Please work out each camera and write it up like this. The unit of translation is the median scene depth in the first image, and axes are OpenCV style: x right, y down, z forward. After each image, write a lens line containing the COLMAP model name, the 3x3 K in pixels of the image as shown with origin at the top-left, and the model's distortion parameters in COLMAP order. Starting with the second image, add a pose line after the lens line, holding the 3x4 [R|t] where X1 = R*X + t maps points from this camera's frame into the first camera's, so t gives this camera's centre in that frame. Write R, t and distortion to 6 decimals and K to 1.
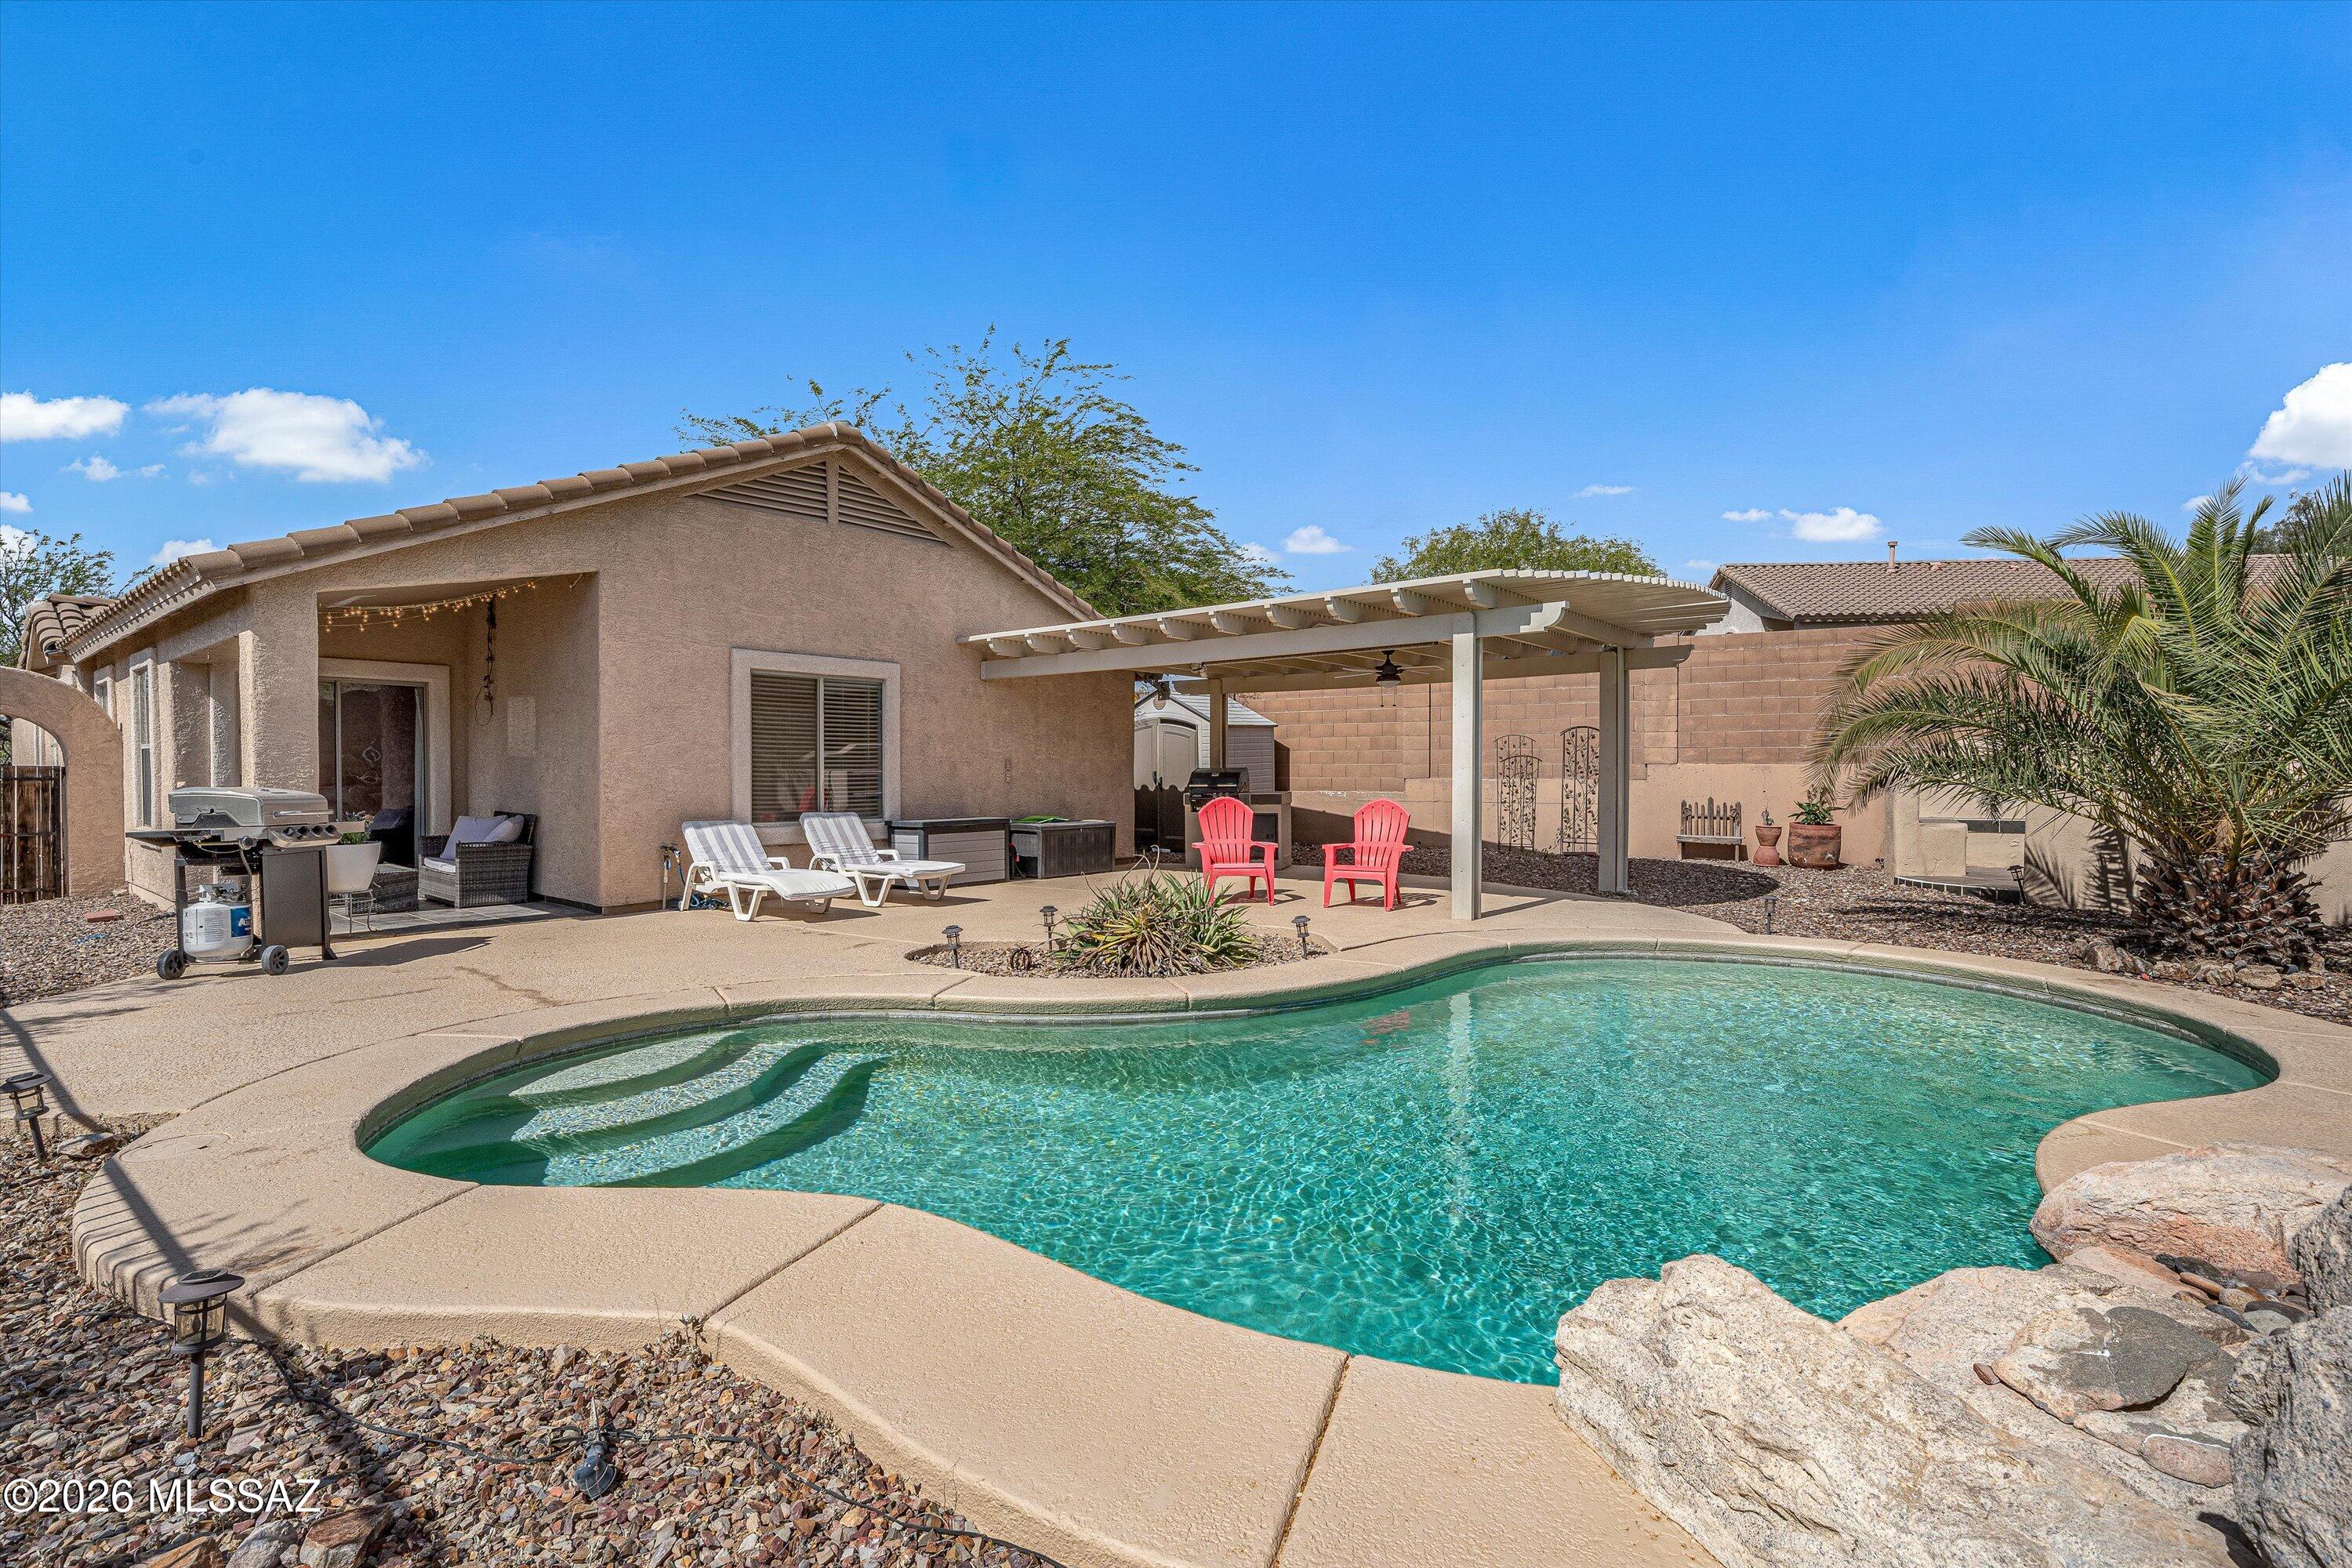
lens RADIAL K [[1080.2, 0, 1163.5], [0, 1080.2, 750.1], [0, 0, 1]] dist [-0.000417, 0.000061]
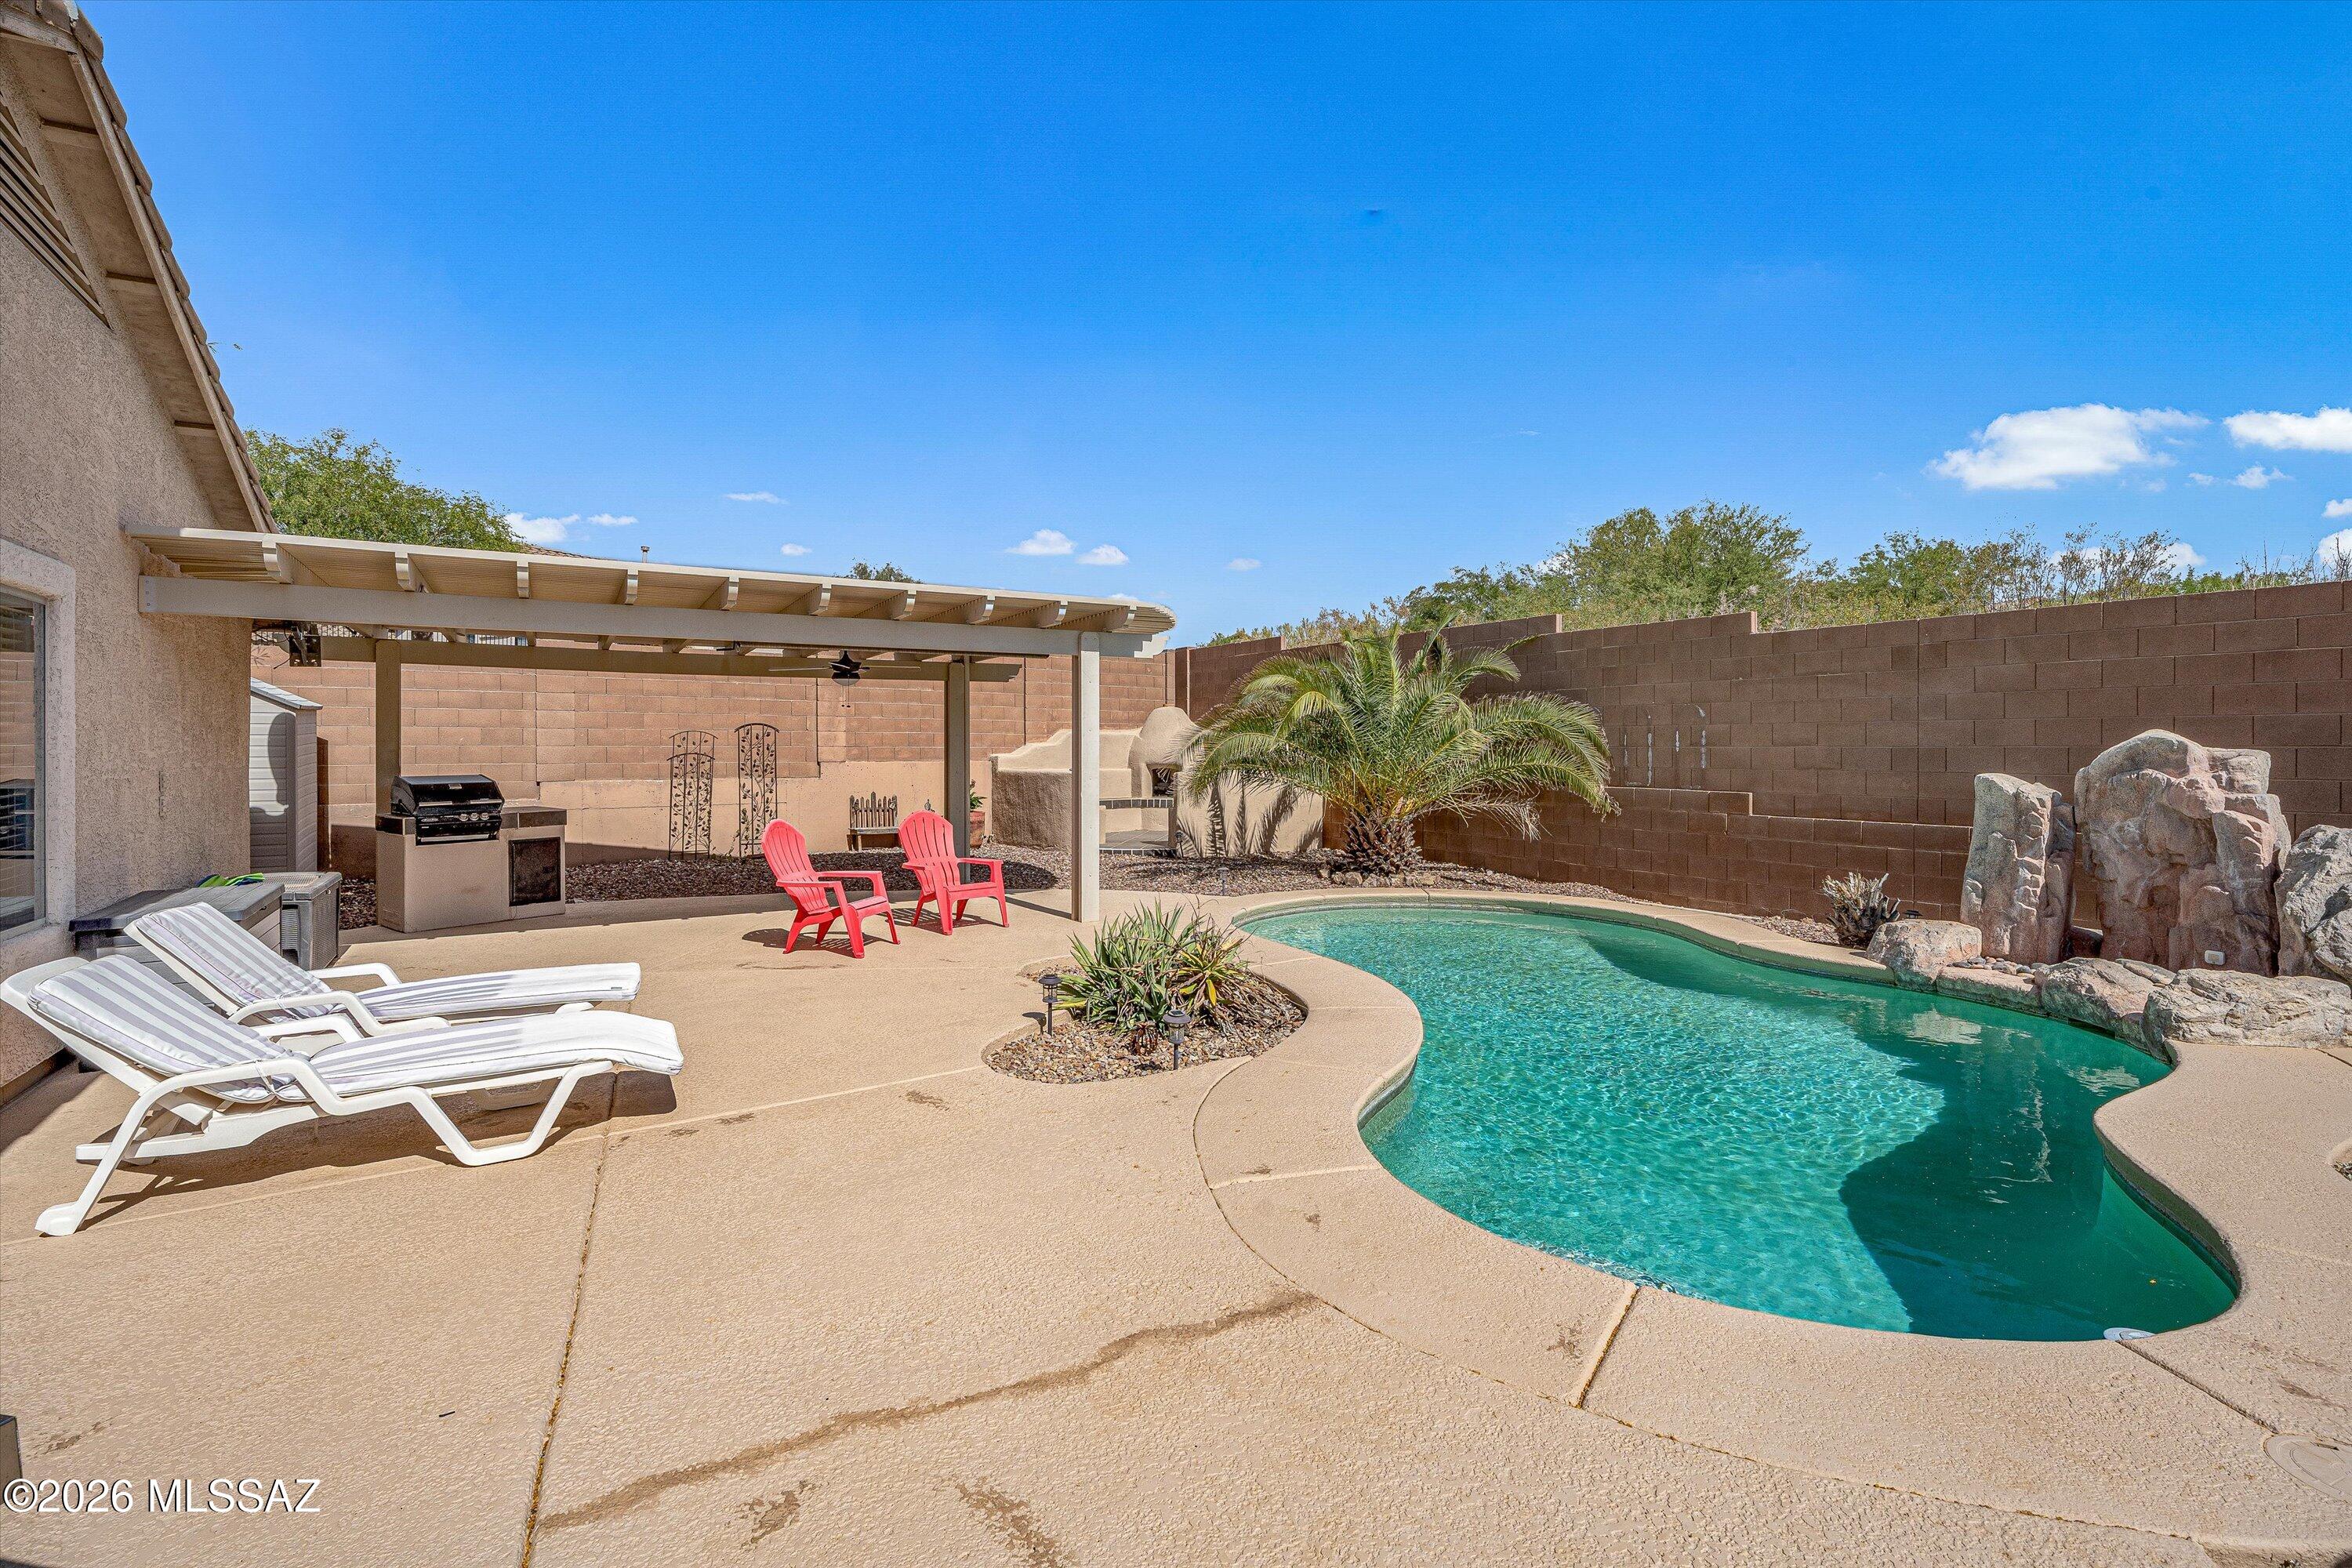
lens RADIAL K [[1080.2, 0, 1163.5], [0, 1080.2, 750.1], [0, 0, 1]] dist [-0.000417, 0.000061]
pose [[0.343889, -0.003096, 0.939005, -0.422131], [-0.016295, 0.999824, 0.009264, -0.013825], [-0.938869, -0.018487, 0.343778, 0.339155]]
